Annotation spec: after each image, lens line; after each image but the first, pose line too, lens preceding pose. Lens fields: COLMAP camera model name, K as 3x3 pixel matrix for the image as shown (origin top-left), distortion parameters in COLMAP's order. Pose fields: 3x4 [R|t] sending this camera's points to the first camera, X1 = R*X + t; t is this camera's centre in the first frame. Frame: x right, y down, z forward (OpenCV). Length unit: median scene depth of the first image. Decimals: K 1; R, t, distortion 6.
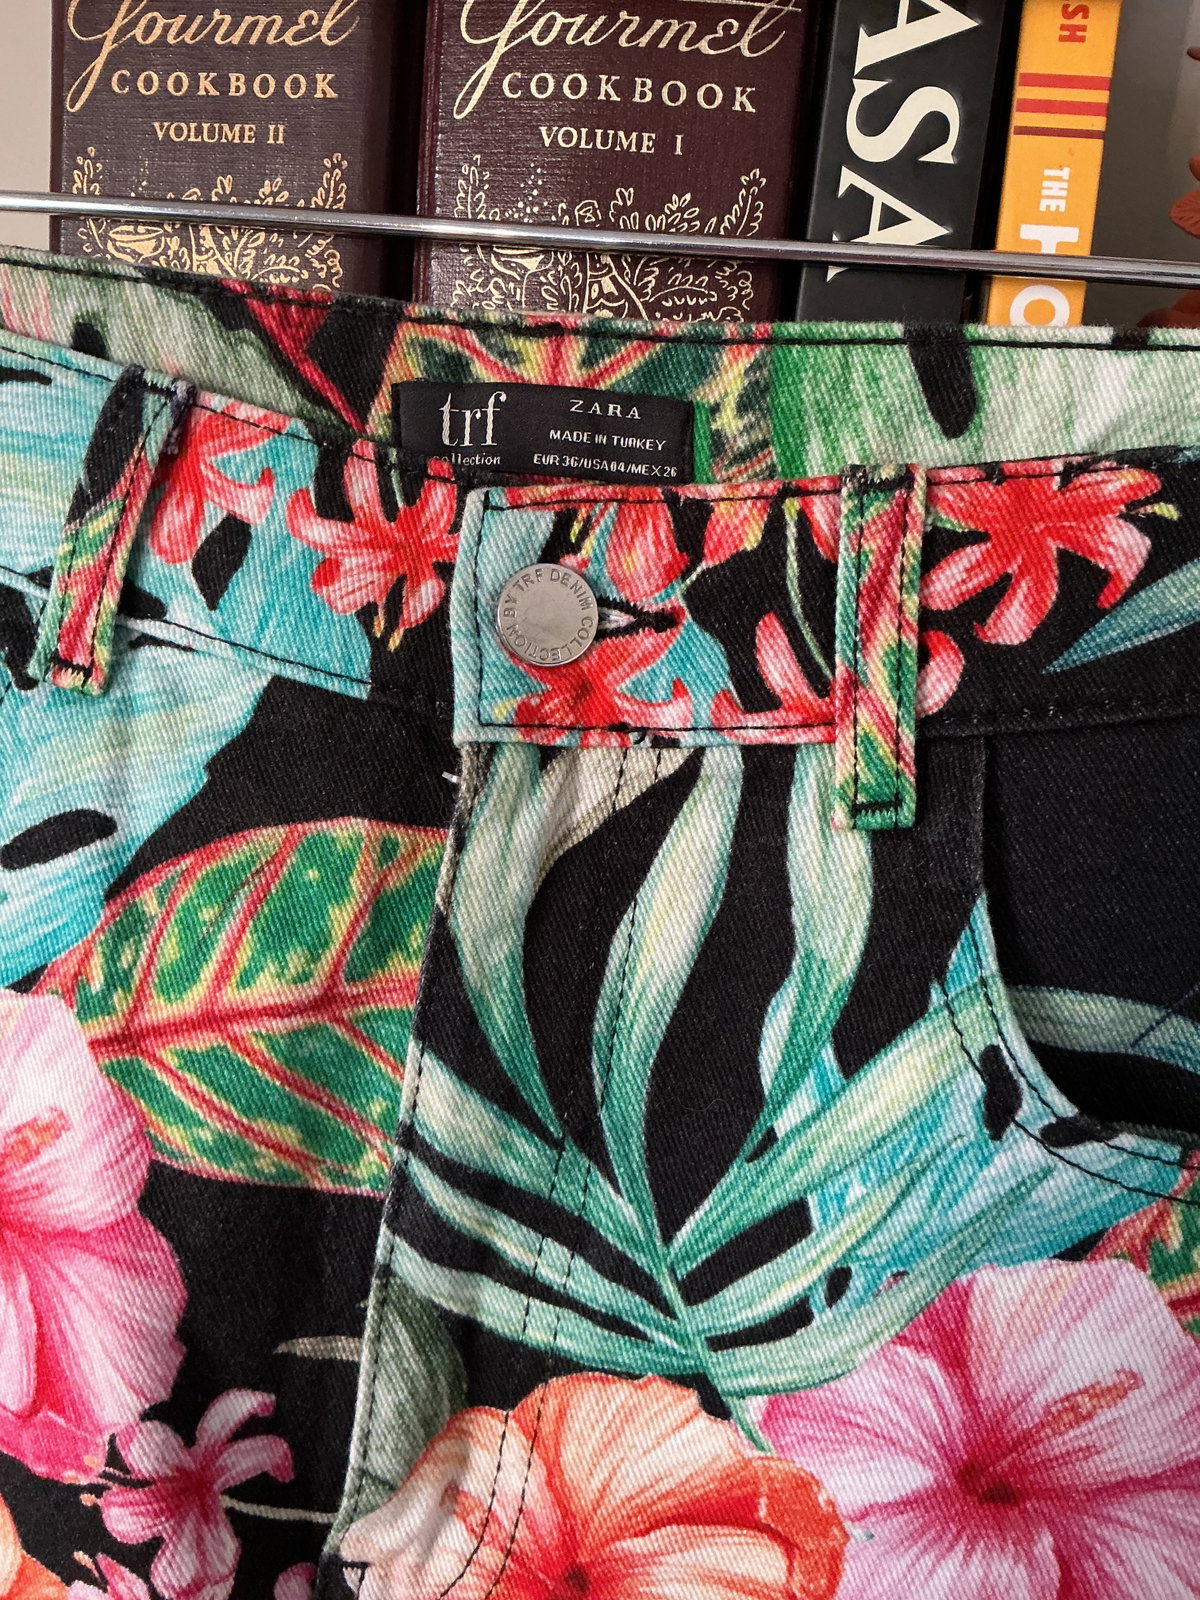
lens RADIAL K [[1358.3, 0, 600.0], [0, 1358.3, 800.0], [0, 0, 1]] dist [0.128001, -0.282124]
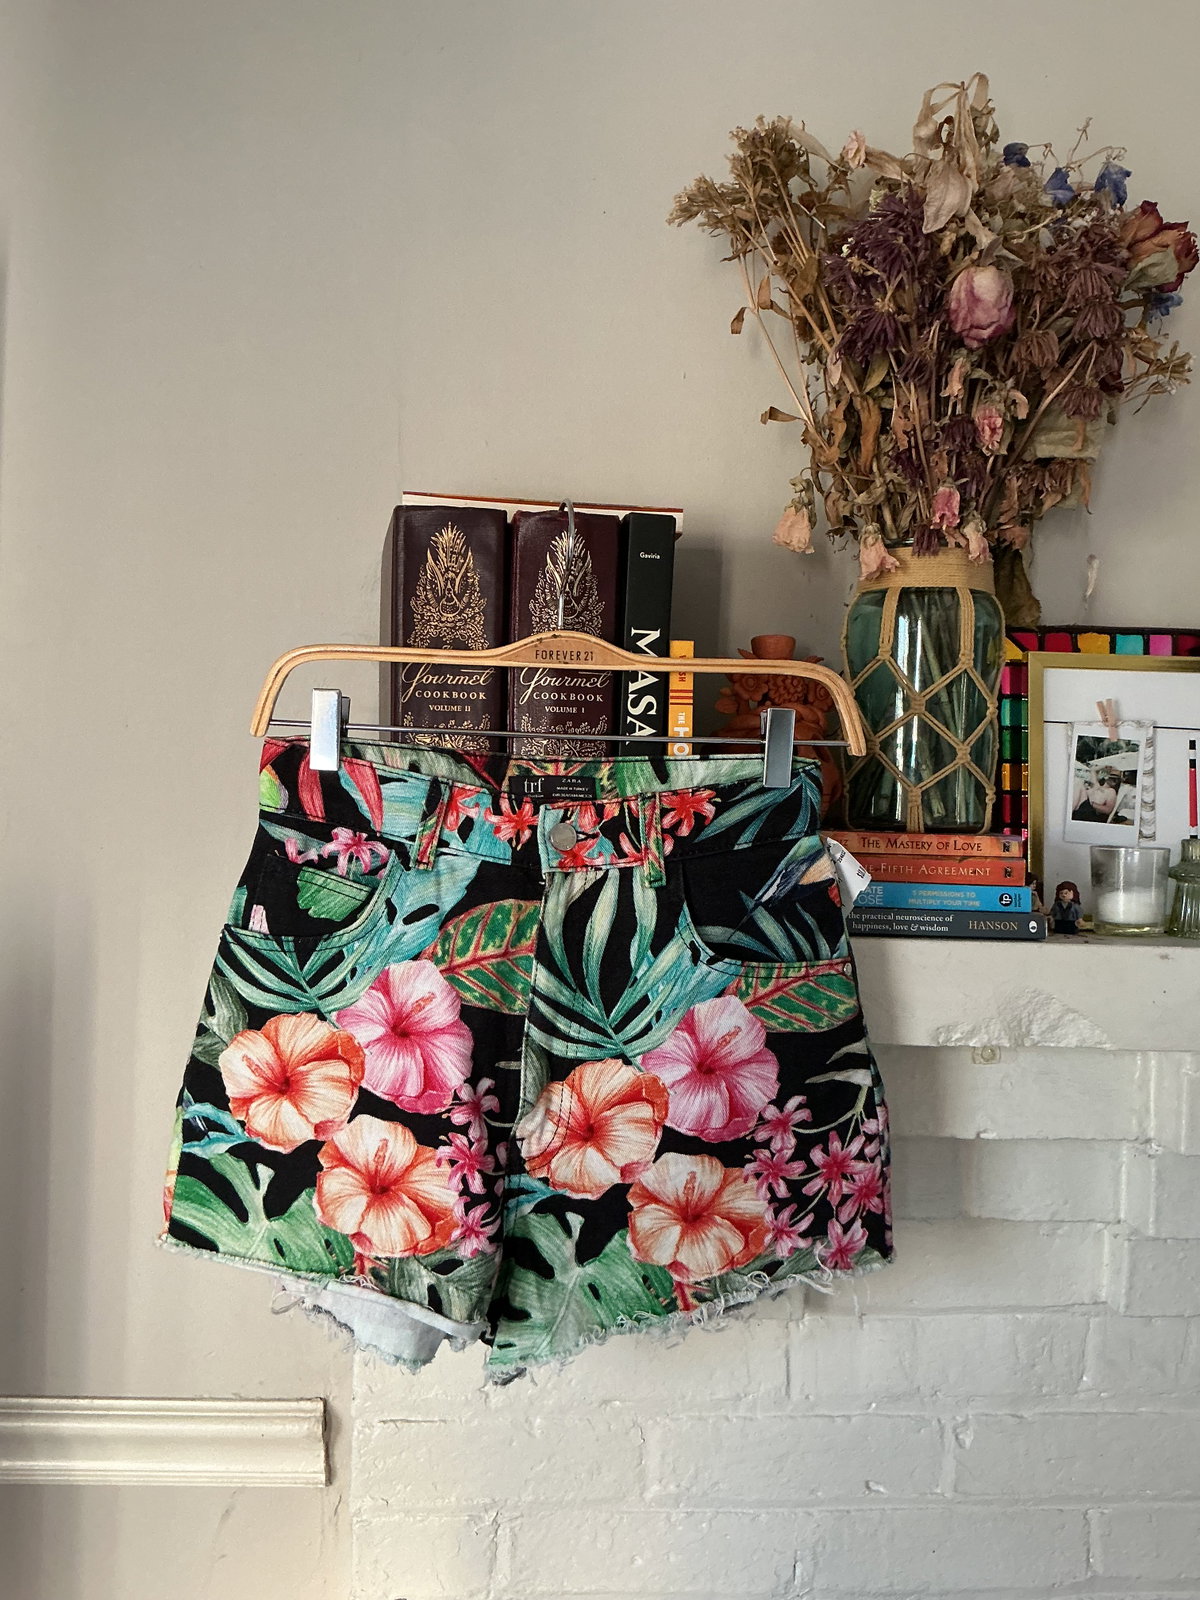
lens RADIAL K [[1358.3, 0, 600.0], [0, 1358.3, 800.0], [0, 0, 1]] dist [0.128001, -0.282124]
pose [[0.969298, -0.064505, 0.237276, -0.766243], [0.104793, 0.981325, -0.161308, 0.349195], [-0.222440, 0.181220, 0.957956, -2.420975]]
